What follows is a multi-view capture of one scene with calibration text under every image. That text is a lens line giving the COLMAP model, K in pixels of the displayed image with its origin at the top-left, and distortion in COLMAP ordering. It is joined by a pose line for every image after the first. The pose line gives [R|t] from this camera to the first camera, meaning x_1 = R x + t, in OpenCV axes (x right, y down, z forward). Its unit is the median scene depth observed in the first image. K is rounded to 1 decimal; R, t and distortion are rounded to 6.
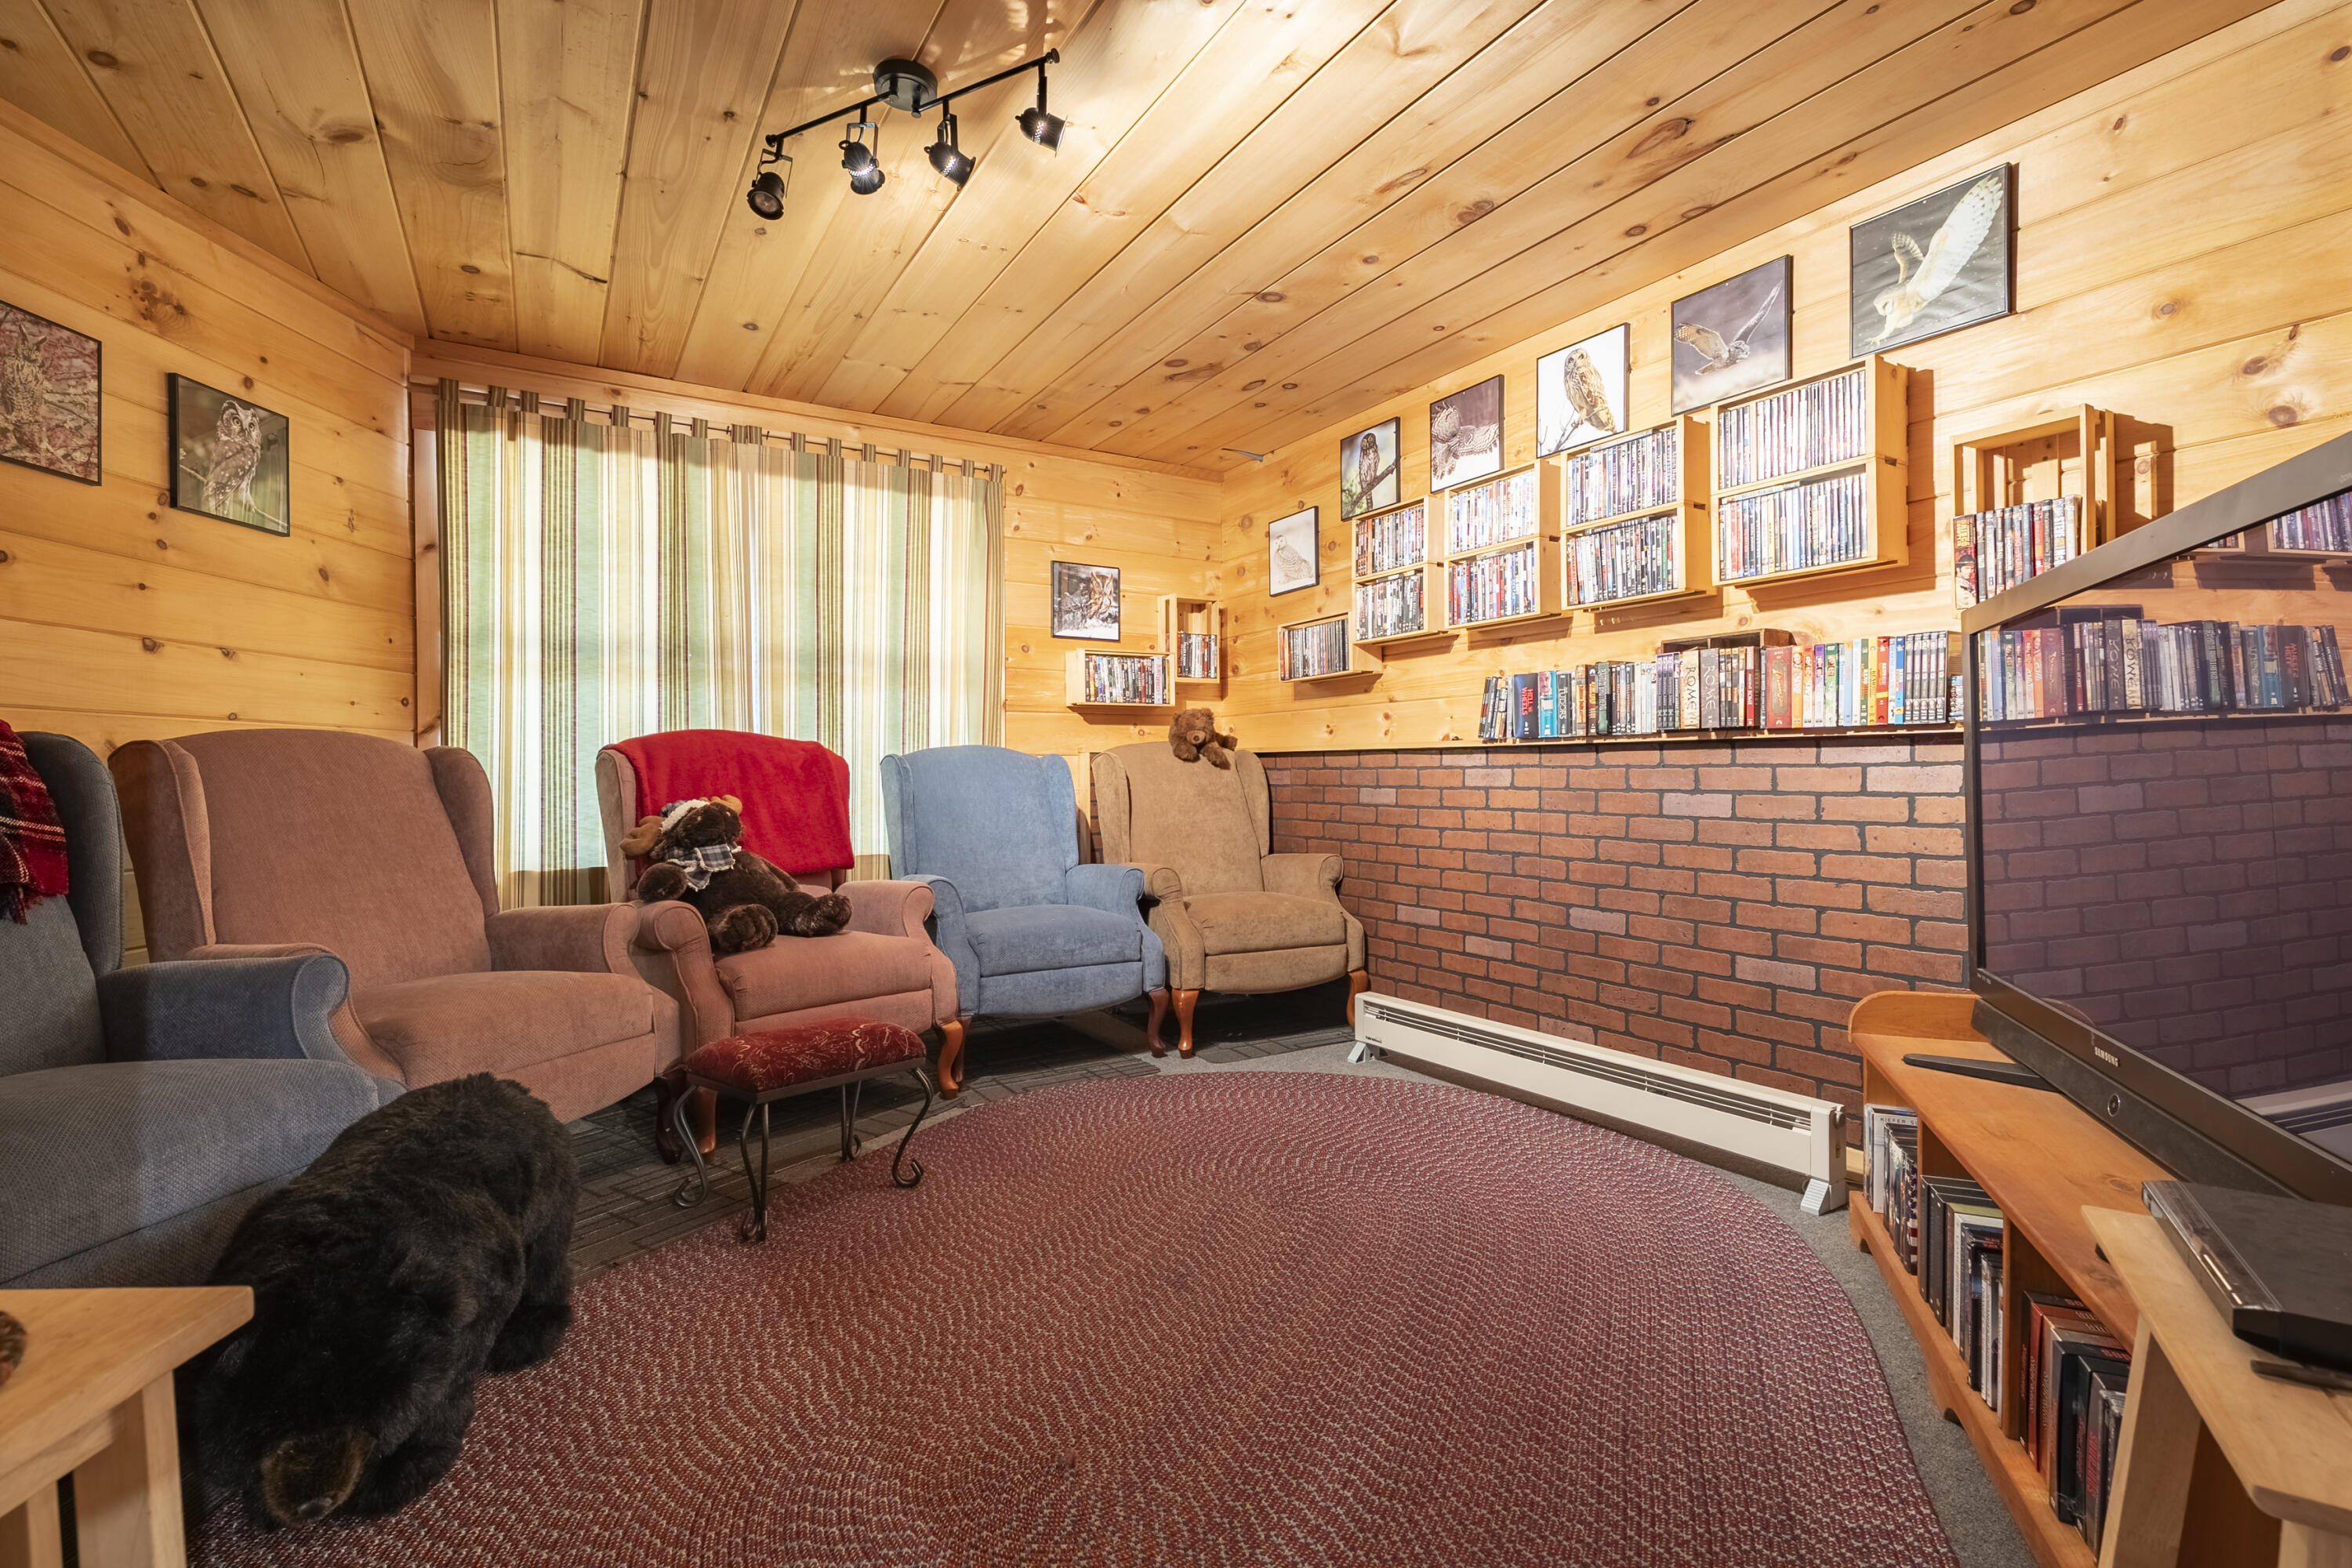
lens RADIAL K [[1074.2, 0, 1180.5], [0, 1074.2, 786.1], [0, 0, 1]] dist [-0.011191, 0.002773]
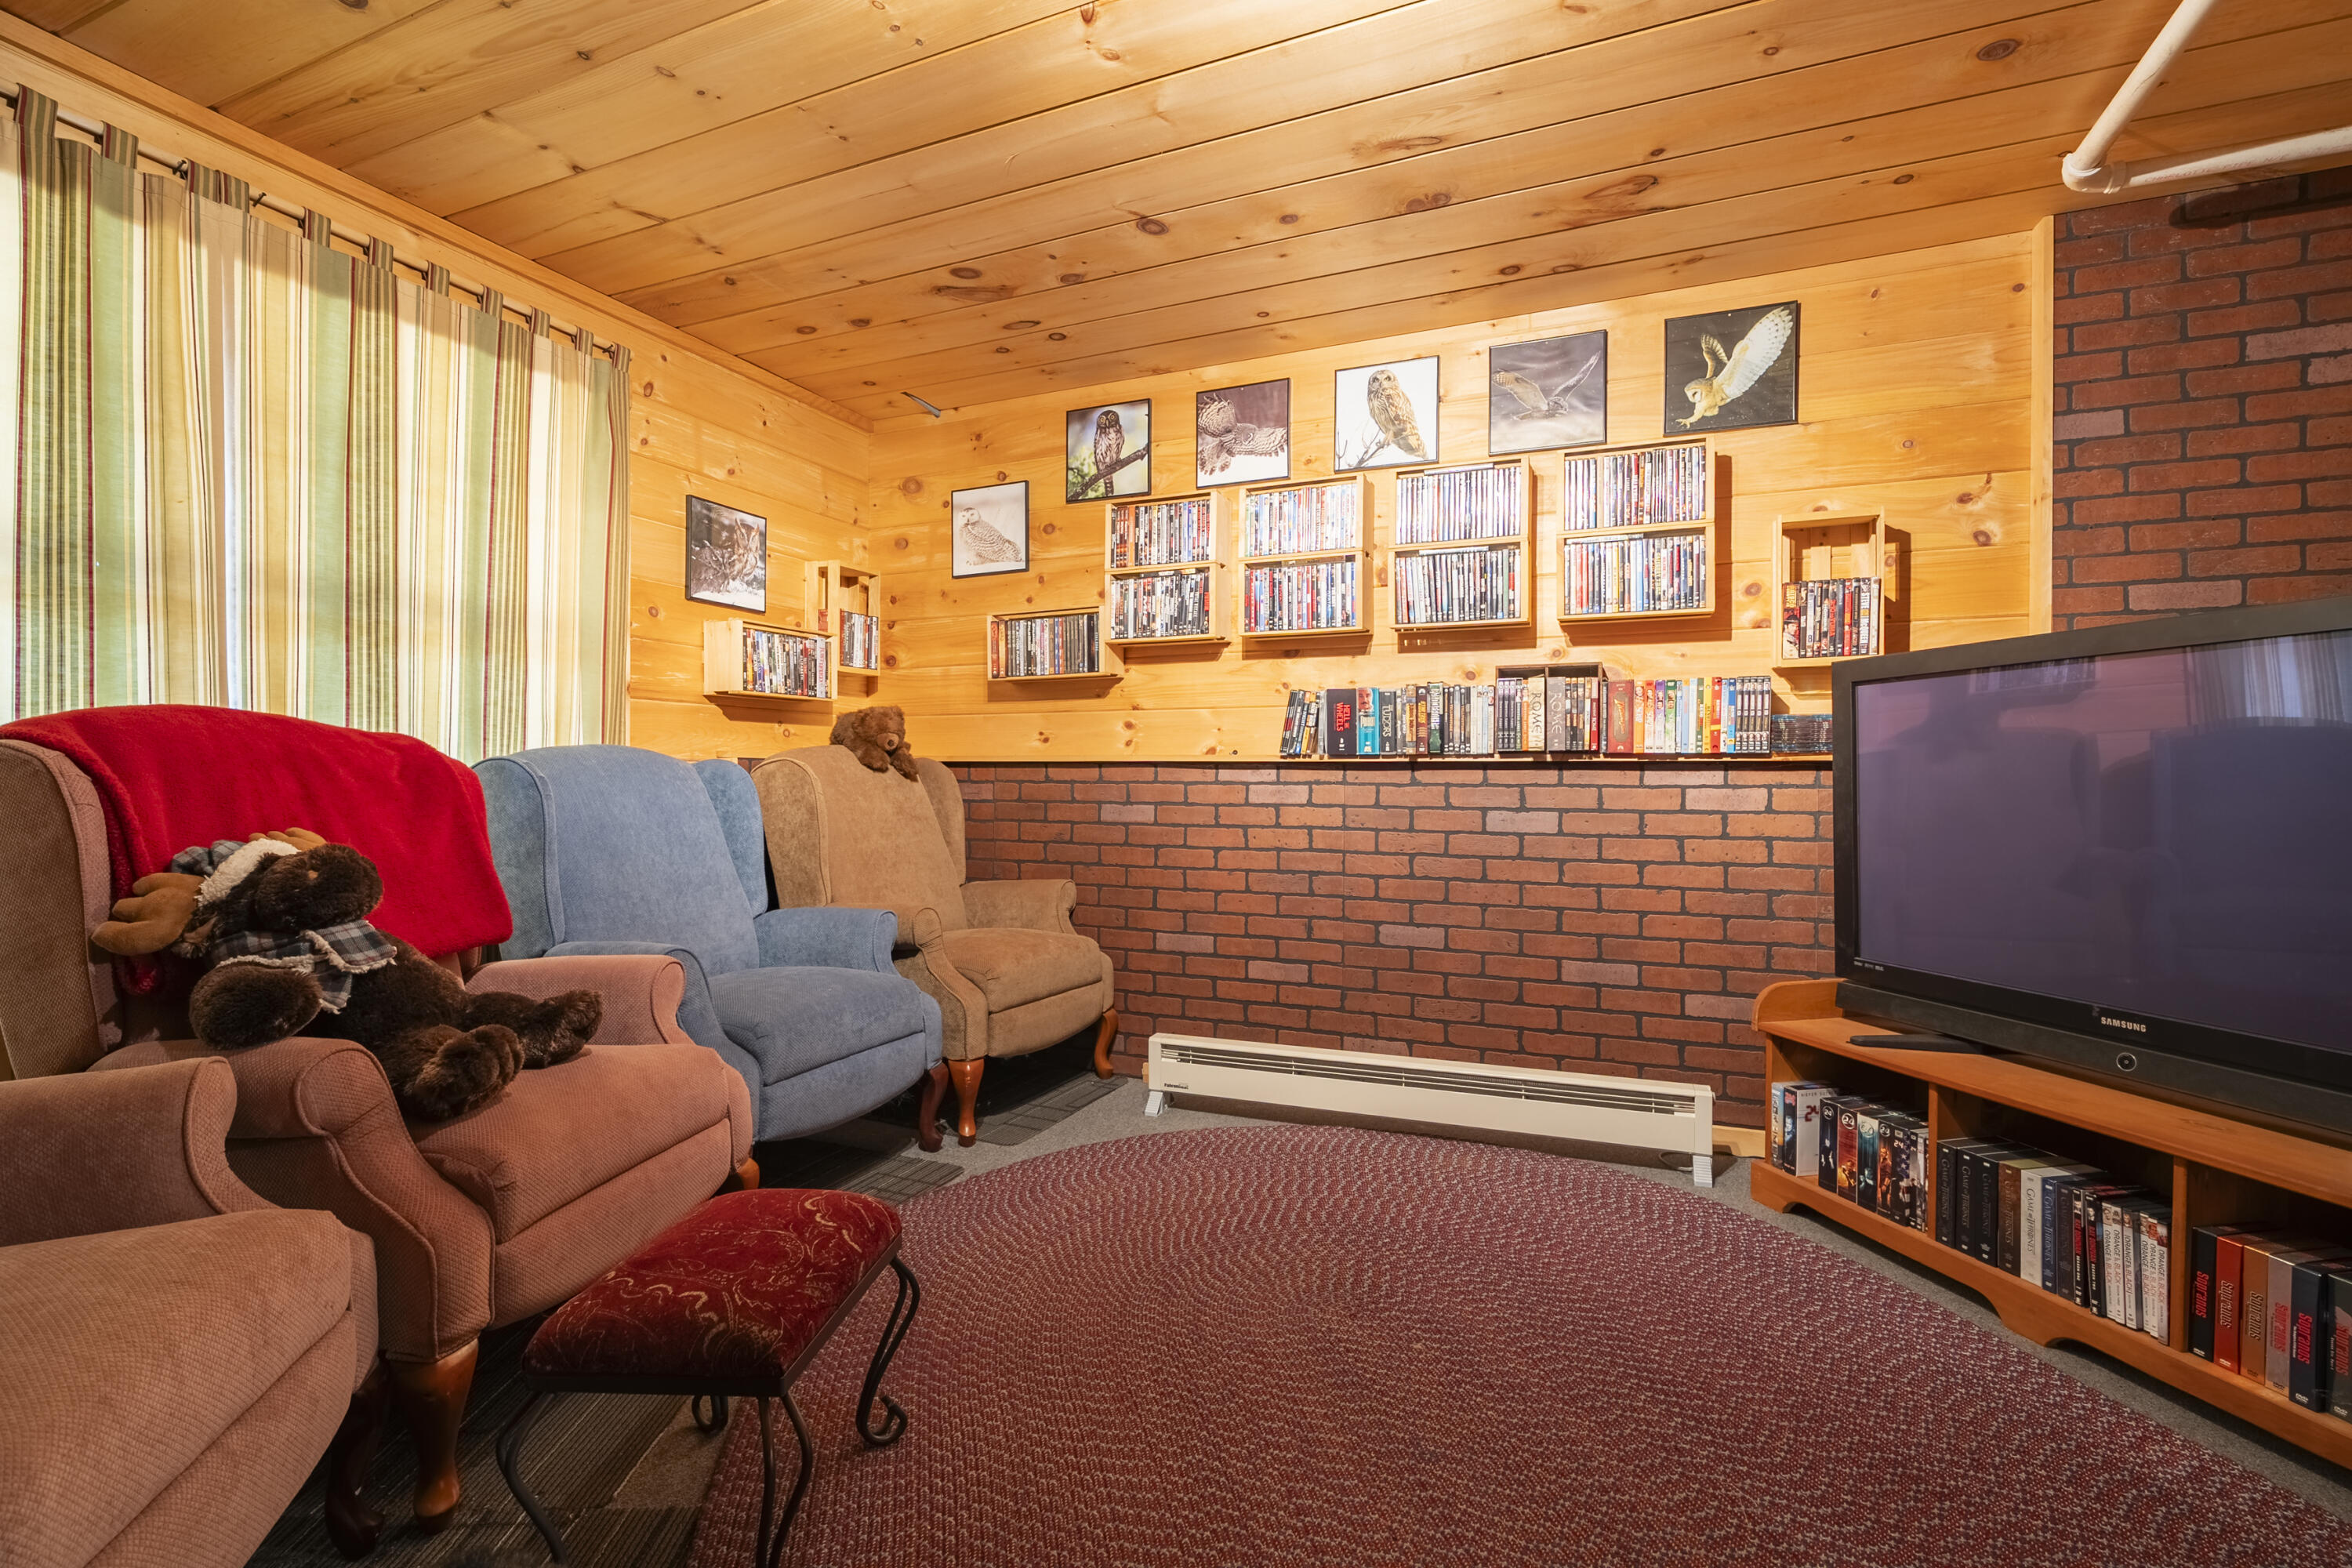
lens RADIAL K [[1074.2, 0, 1172.9], [0, 1074.2, 786.3], [0, 0, 1]] dist [-0.011191, 0.002773]
pose [[0.814785, 0.004036, 0.579749, -0.362390], [-0.001044, 0.999984, -0.005494, -0.010031], [-0.579762, 0.003871, 0.814777, 0.284150]]
